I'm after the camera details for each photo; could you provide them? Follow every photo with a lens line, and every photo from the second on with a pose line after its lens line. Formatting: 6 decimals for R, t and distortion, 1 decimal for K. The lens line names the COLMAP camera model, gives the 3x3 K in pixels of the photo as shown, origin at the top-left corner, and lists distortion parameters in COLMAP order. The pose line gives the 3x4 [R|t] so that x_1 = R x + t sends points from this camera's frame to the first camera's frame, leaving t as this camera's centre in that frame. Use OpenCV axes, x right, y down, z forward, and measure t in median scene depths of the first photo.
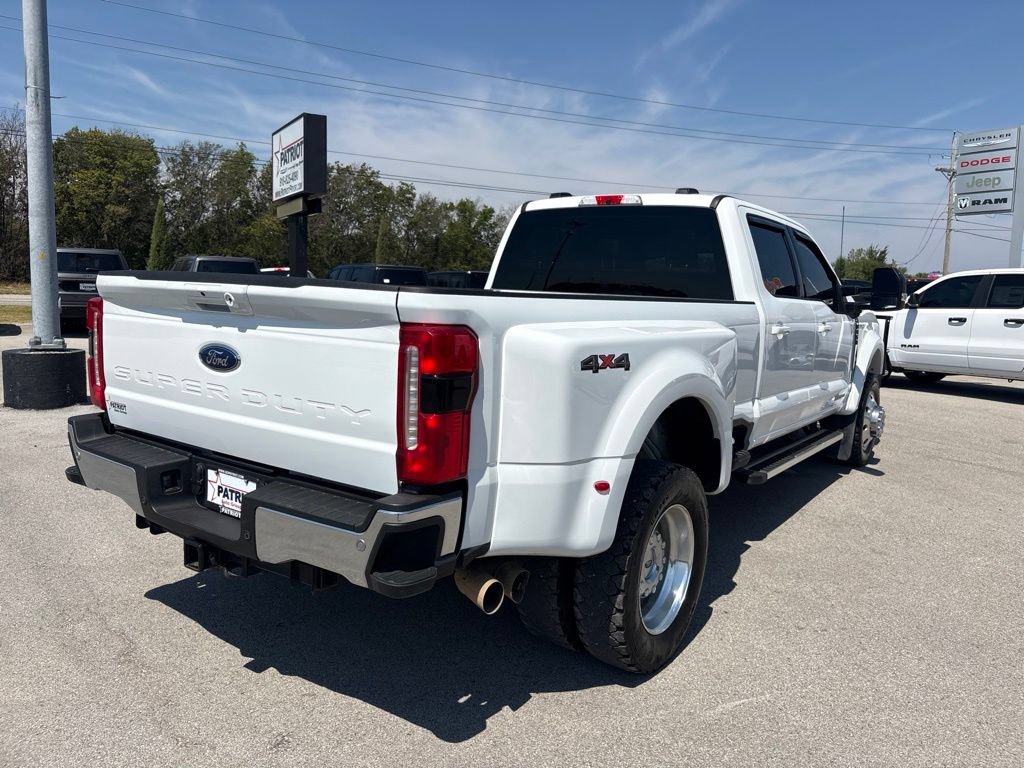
lens RADIAL K [[782.0, 0, 518.7], [0, 782.0, 387.8], [0, 0, 1]] dist [0.046204, -0.054363]
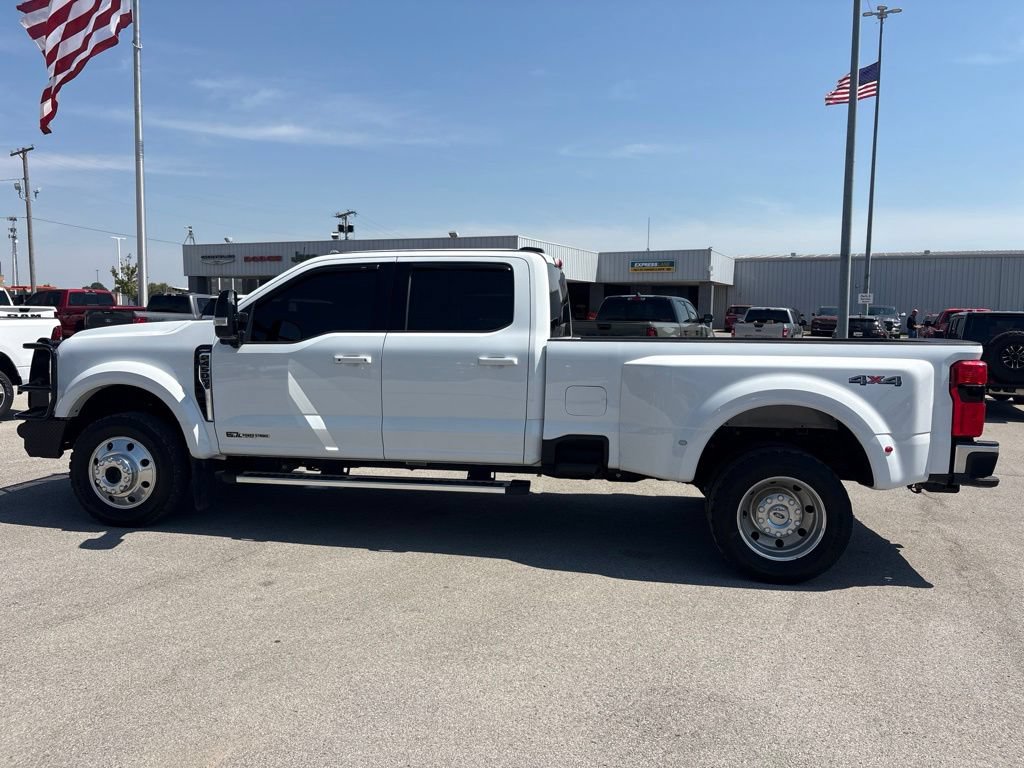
lens RADIAL K [[784.6, 0, 512.0], [0, 784.6, 384.0], [0, 0, 1]] dist [0.045217, -0.055658]
pose [[-0.441184, -0.116127, 0.889871, -1.013124], [0.083108, 0.982044, 0.169360, -0.273077], [-0.893560, 0.148675, -0.423611, 1.666101]]
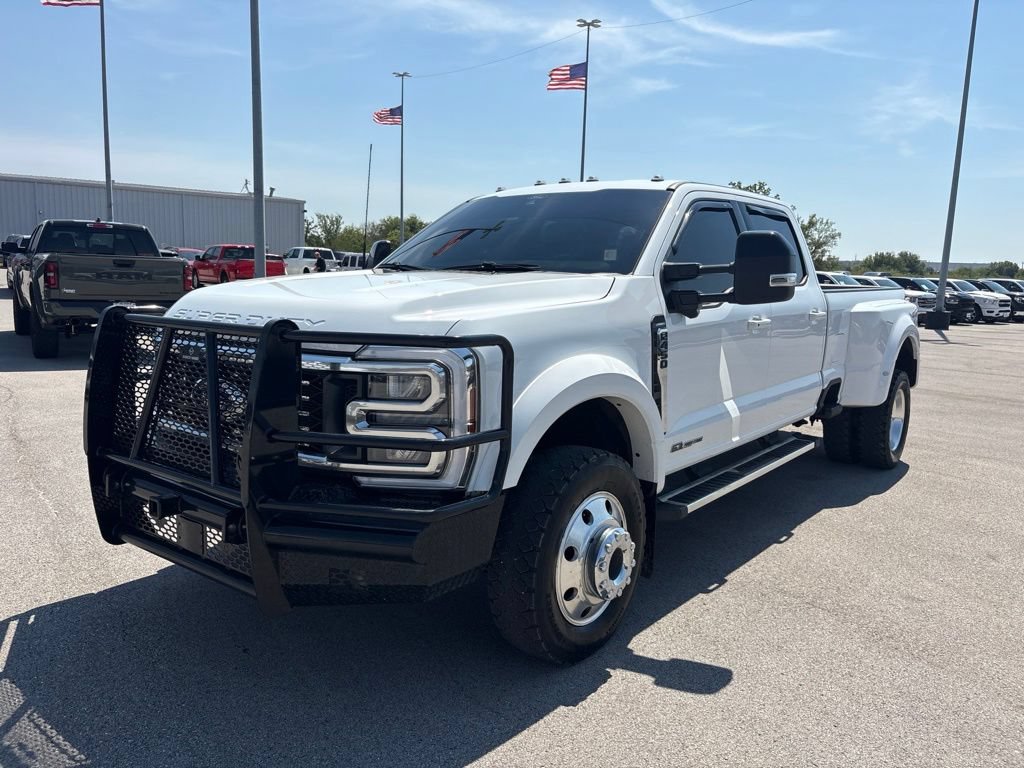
lens RADIAL K [[782.0, 0, 514.8], [0, 782.0, 386.5], [0, 0, 1]] dist [0.013364, 0.001670]
pose [[-0.997191, -0.068321, 0.030711, 0.347499], [-0.057359, 0.960150, 0.273536, -0.296450], [-0.048175, 0.271006, -0.961371, 2.290998]]
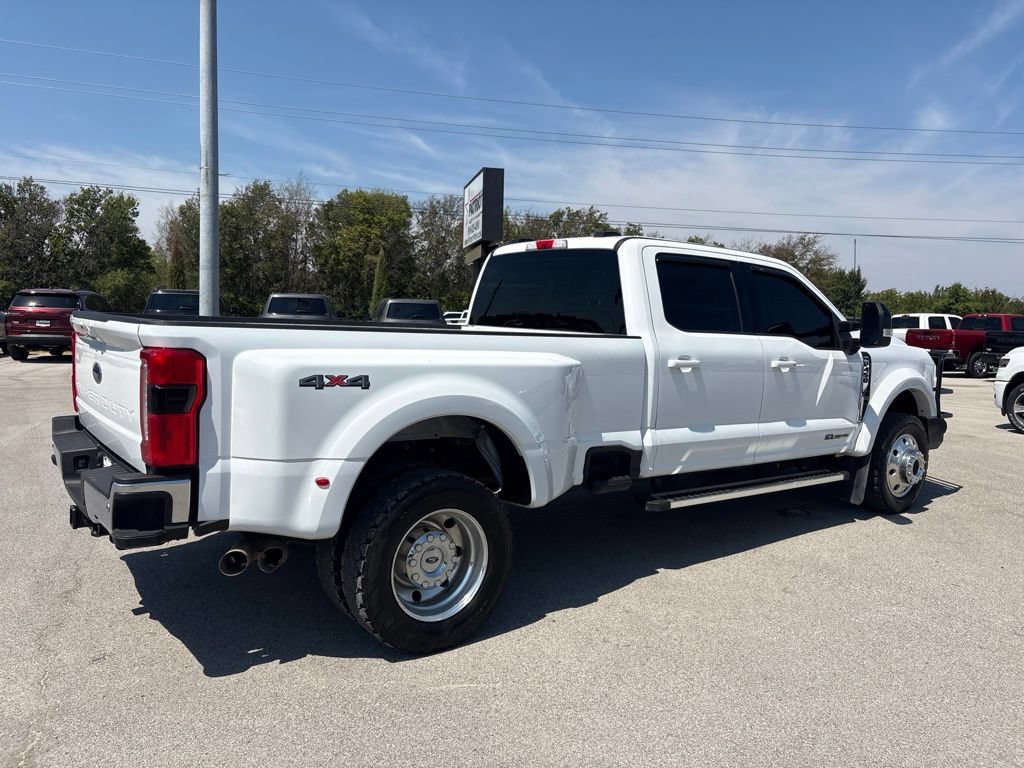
lens RADIAL K [[784.6, 0, 512.0], [0, 784.6, 384.0], [0, 0, 1]] dist [0.045217, -0.055658]
pose [[0.951185, 0.020294, -0.307952, 0.424344], [-0.036910, 0.998154, -0.048229, 0.011602], [0.306405, 0.057242, 0.950179, -0.051680]]
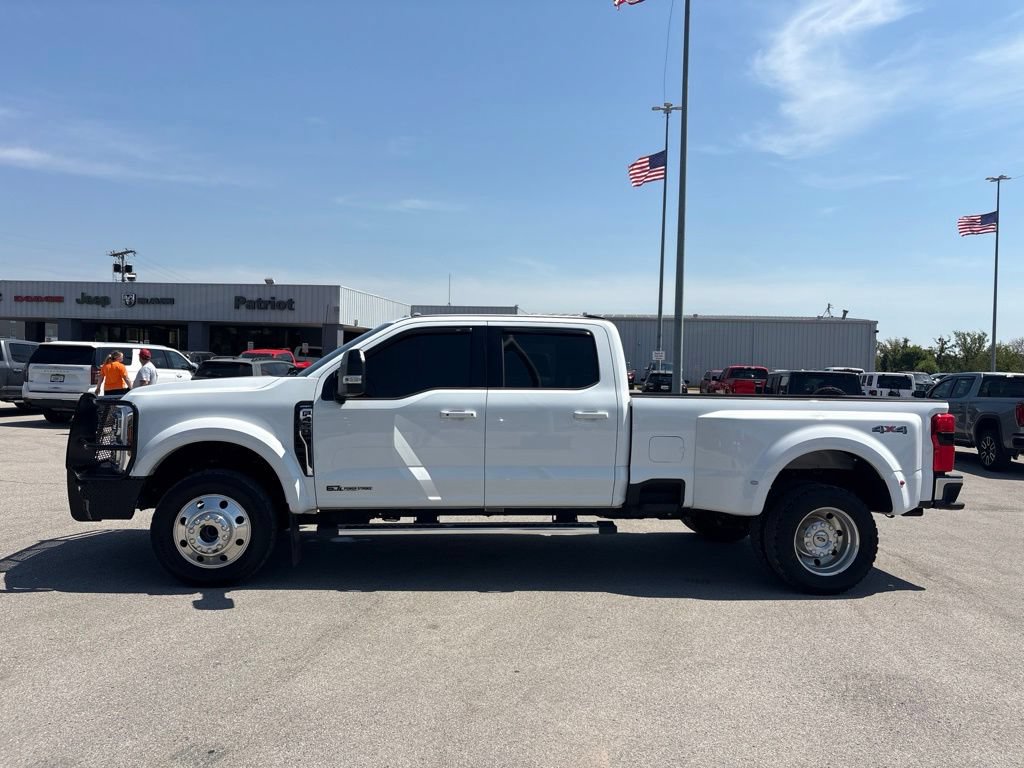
lens RADIAL K [[785.2, 0, 516.0], [0, 785.2, 385.1], [0, 0, 1]] dist [0.043740, -0.047276]
pose [[-0.678879, -0.063950, 0.731460, -0.853216], [0.042633, 0.991086, 0.126216, -0.330987], [-0.733012, 0.116870, -0.670101, 2.134904]]
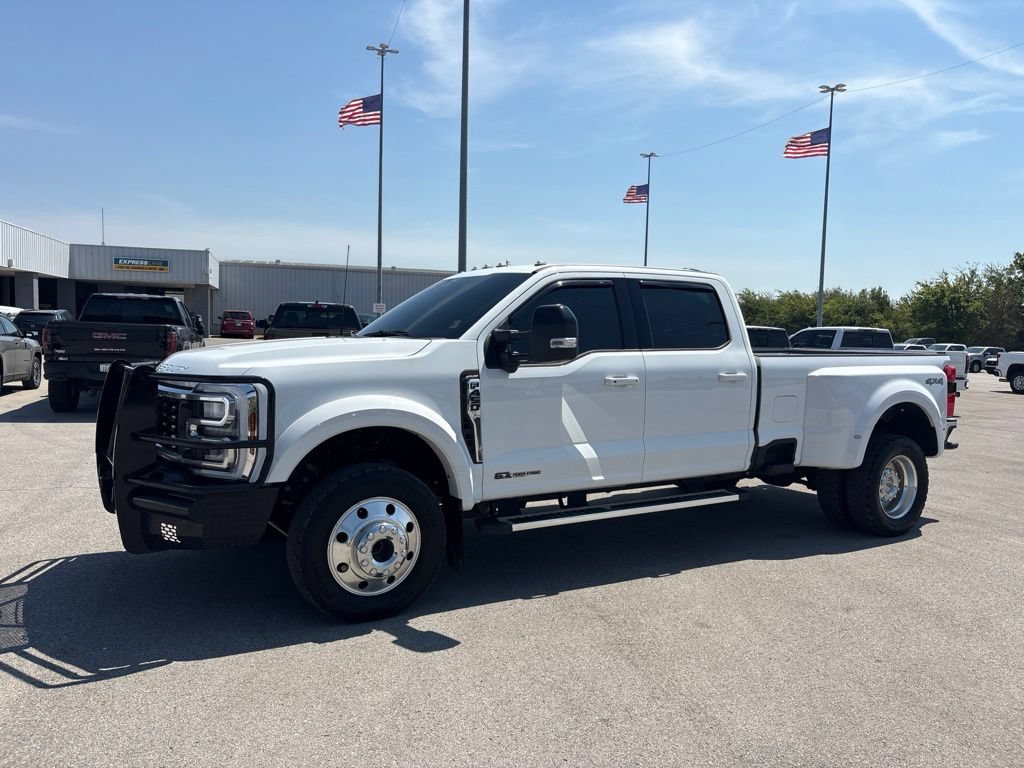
lens RADIAL K [[784.6, 0, 512.0], [0, 784.6, 384.0], [0, 0, 1]] dist [0.045217, -0.055658]
pose [[-0.924508, -0.079571, 0.372765, -0.159206], [-0.006419, 0.981079, 0.193503, -0.335716], [-0.381109, 0.176502, -0.907526, 2.411575]]
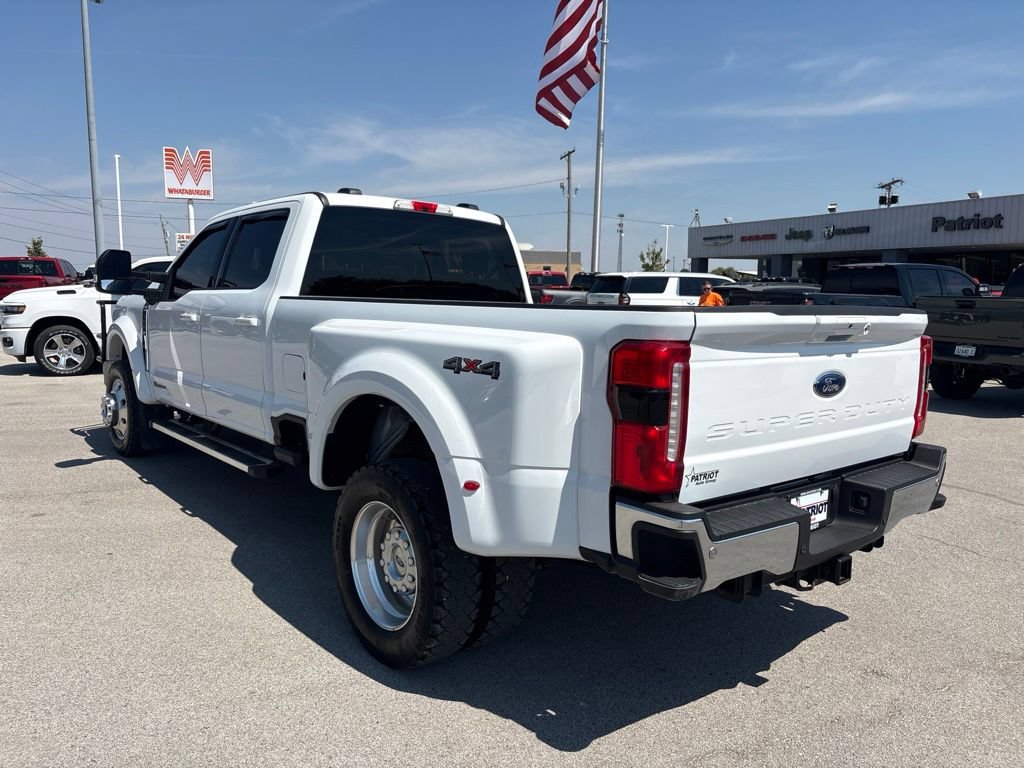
lens RADIAL K [[782.1, 0, 506.2], [0, 782.1, 386.1], [0, 0, 1]] dist [0.054021, -0.068568]
pose [[0.255644, -0.145082, 0.955823, -0.878901], [0.109958, 0.986623, 0.120348, -0.123490], [-0.960497, 0.074334, 0.268178, 0.655683]]
